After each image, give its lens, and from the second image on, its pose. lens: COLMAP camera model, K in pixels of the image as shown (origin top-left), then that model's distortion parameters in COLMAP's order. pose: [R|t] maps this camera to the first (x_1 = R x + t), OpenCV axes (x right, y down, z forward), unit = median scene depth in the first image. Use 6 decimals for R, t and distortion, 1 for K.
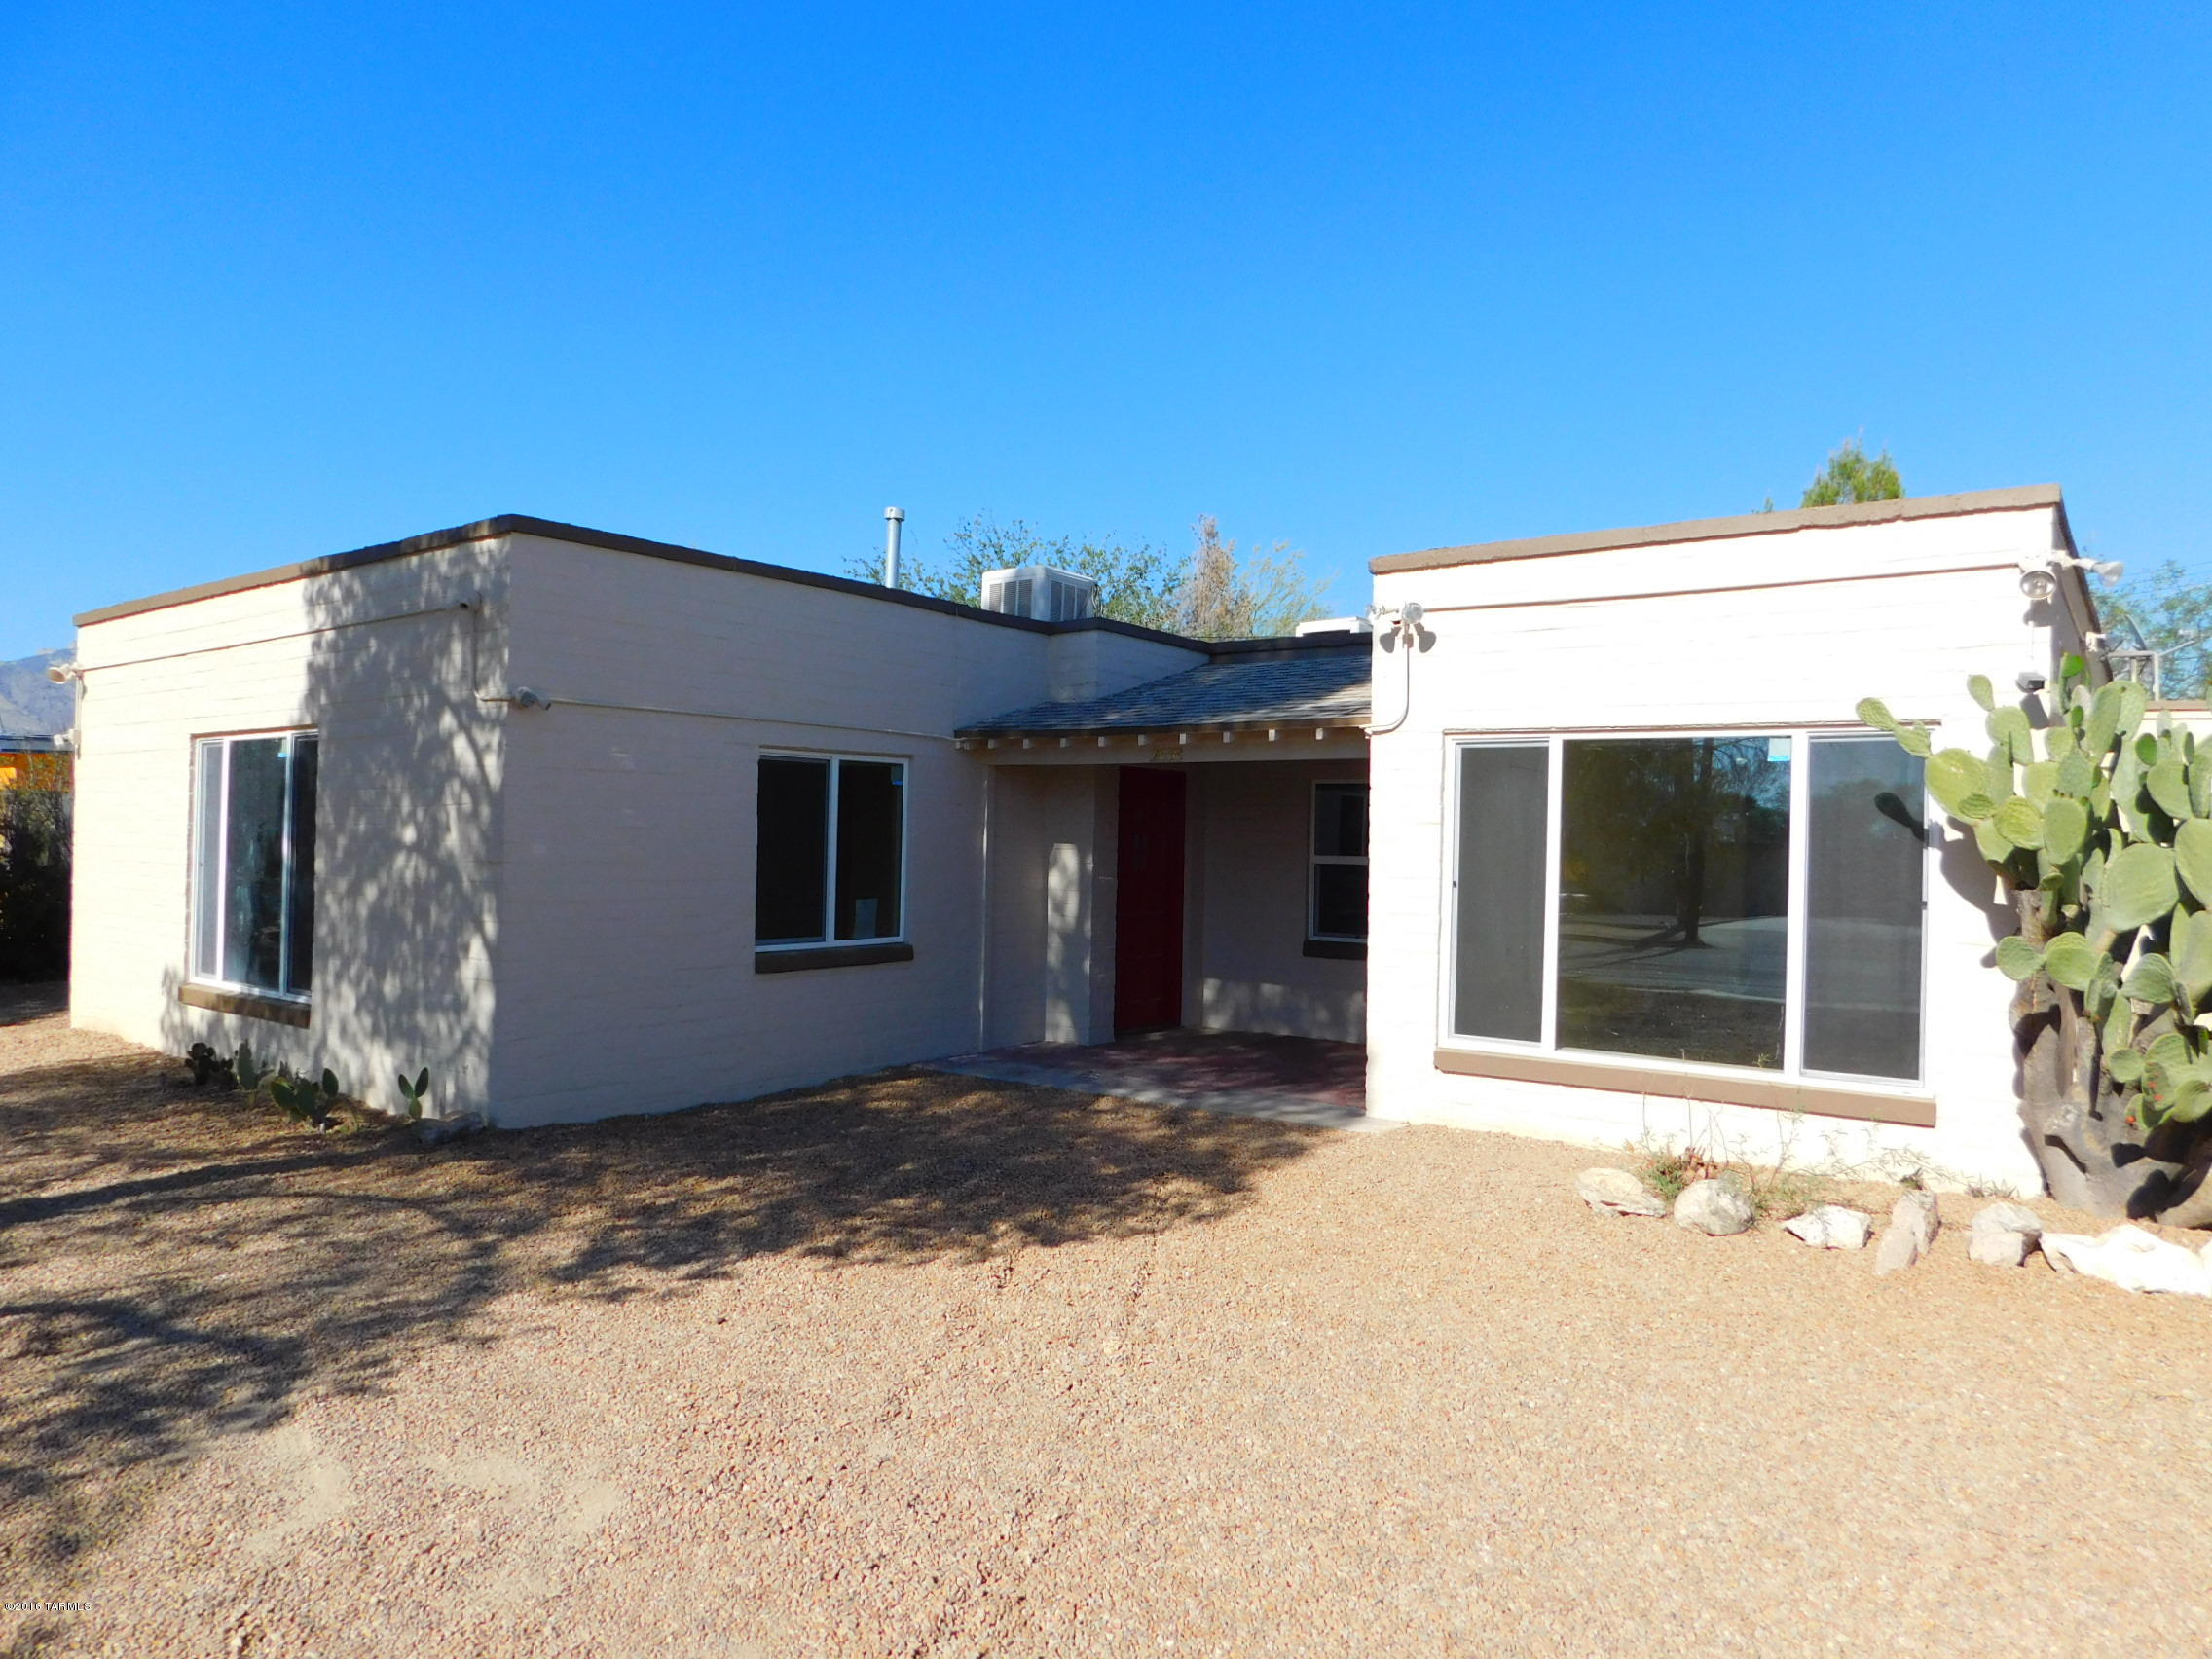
lens RADIAL K [[1451.9, 0, 1106.0], [0, 1451.9, 829.5], [0, 0, 1]] dist [-0.028499, 0.001132]
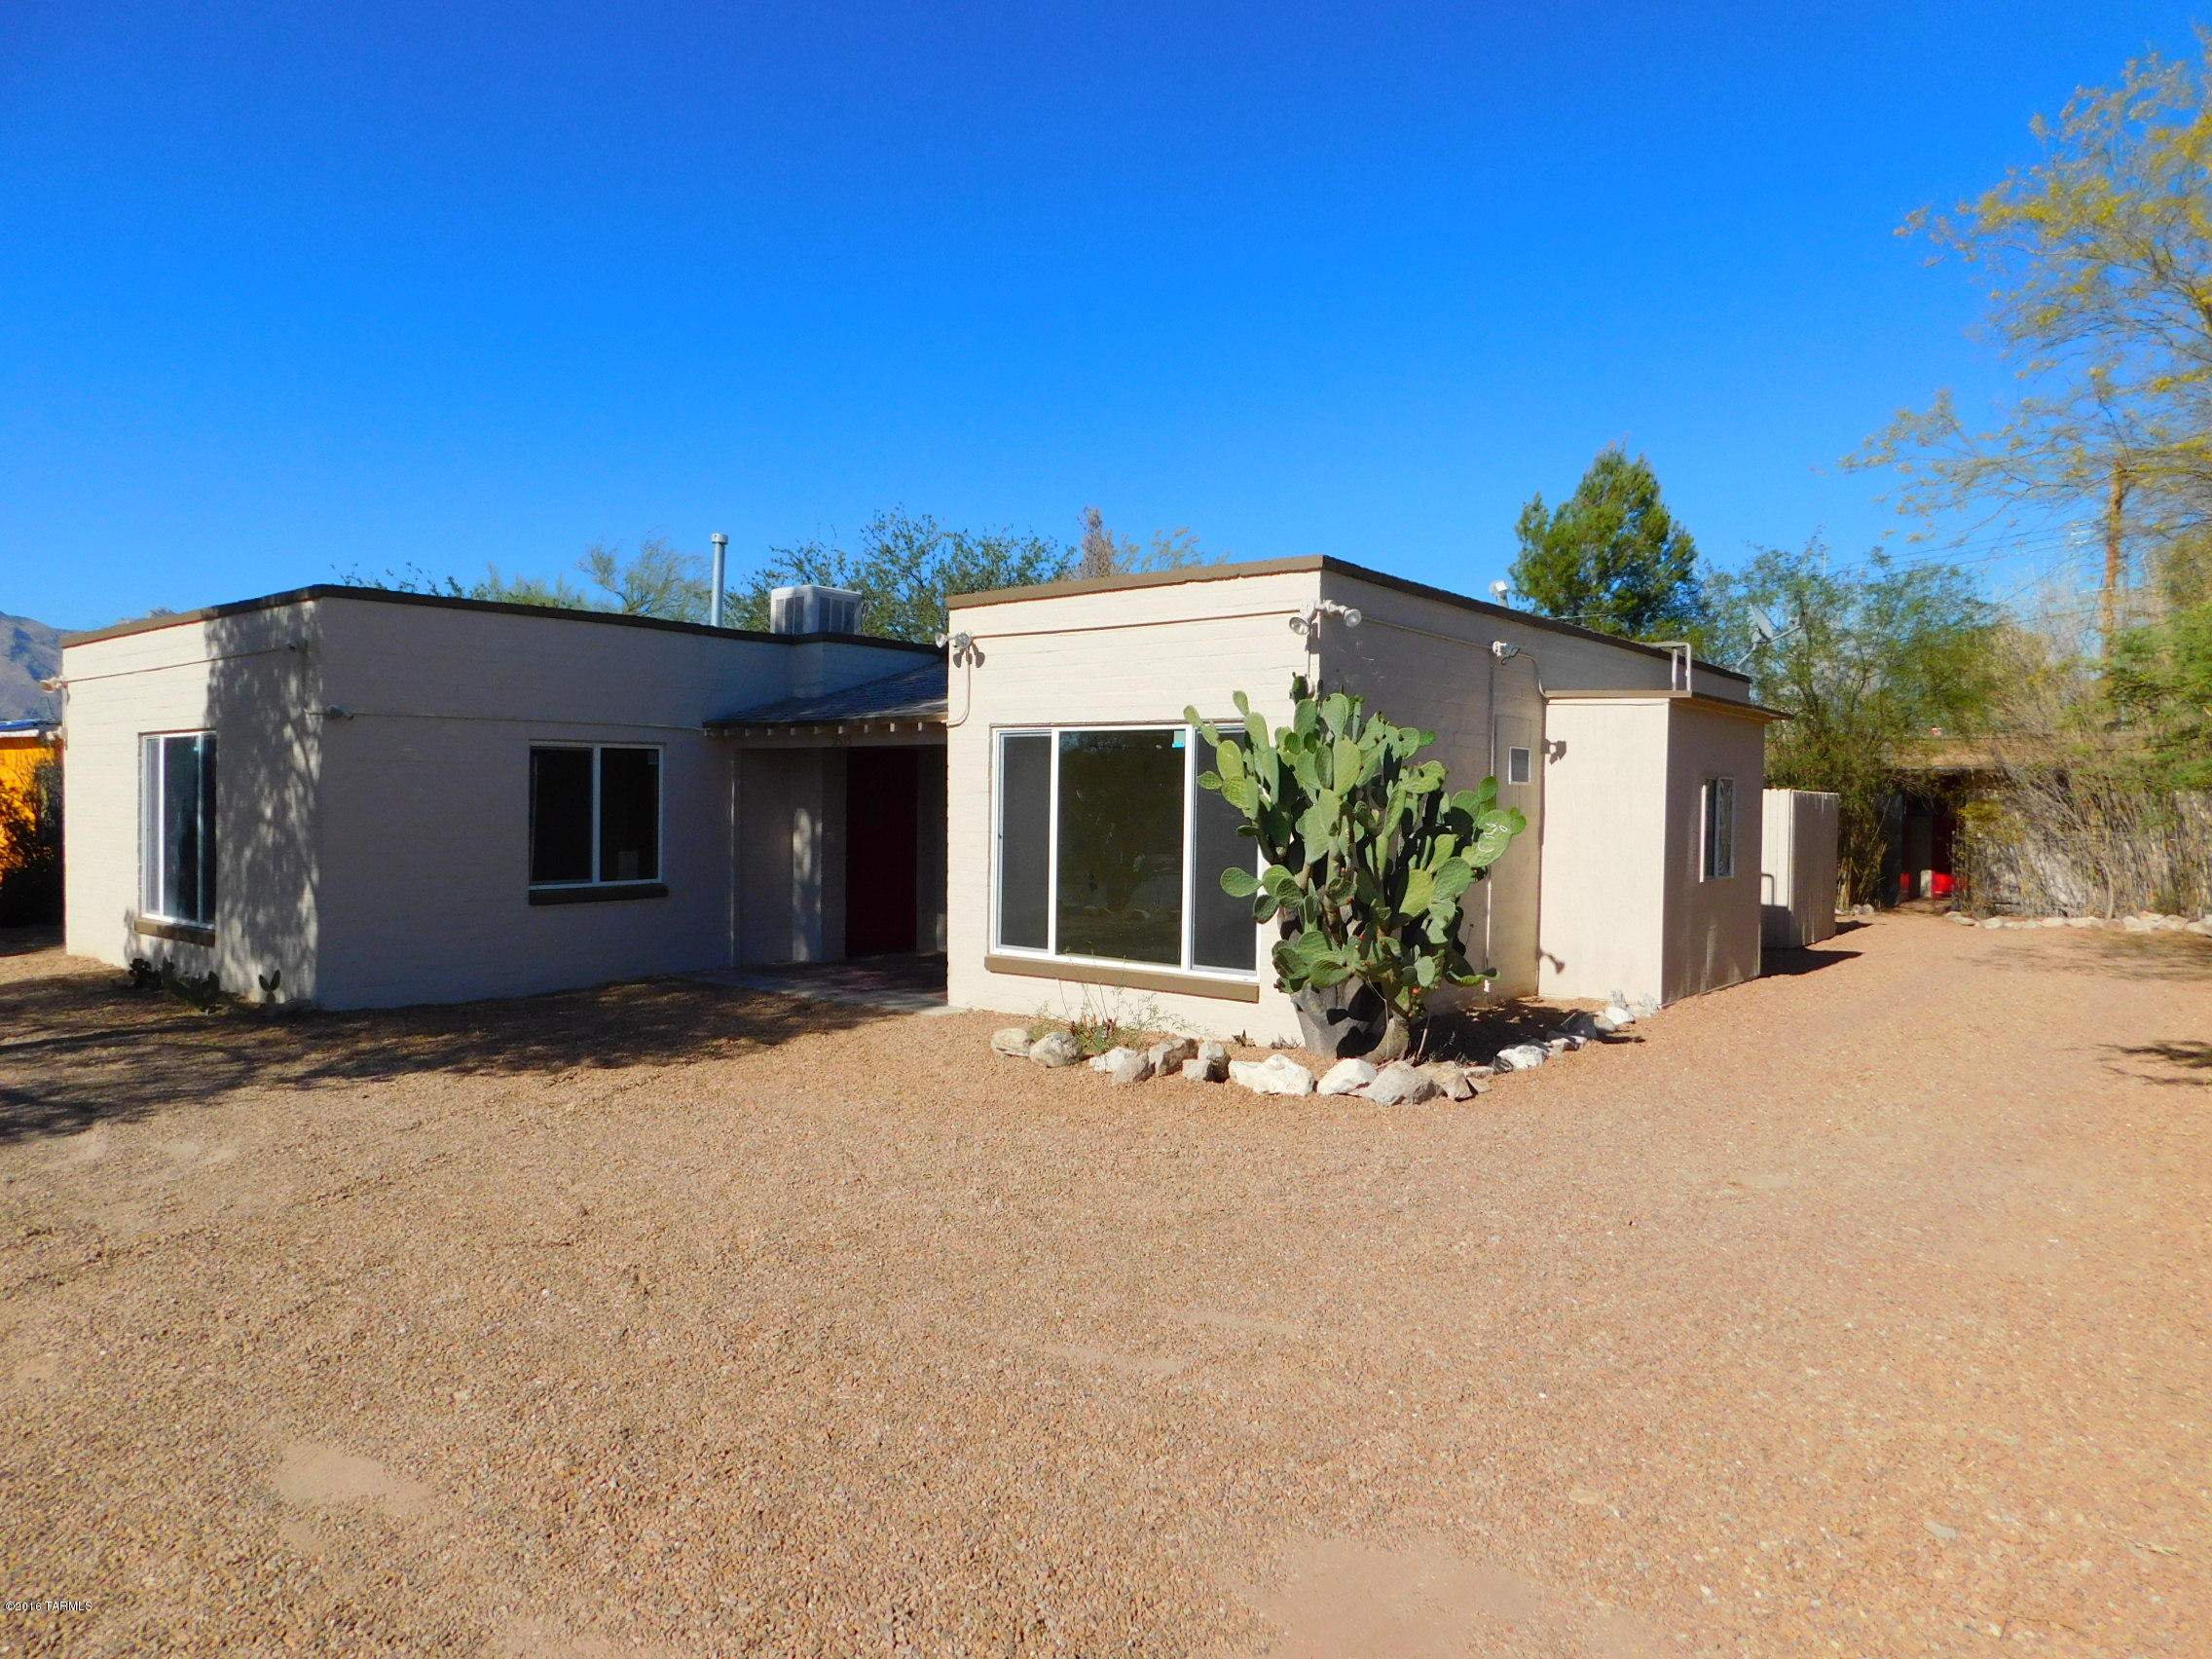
lens RADIAL K [[1471.7, 0, 1106.0], [0, 1471.7, 829.5], [0, 0, 1]] dist [-0.041644, 0.054151]
pose [[0.998491, -0.008918, -0.054179, 0.386215], [0.010593, 0.999473, 0.030692, -0.009787], [0.053877, -0.031220, 0.998059, -0.360749]]
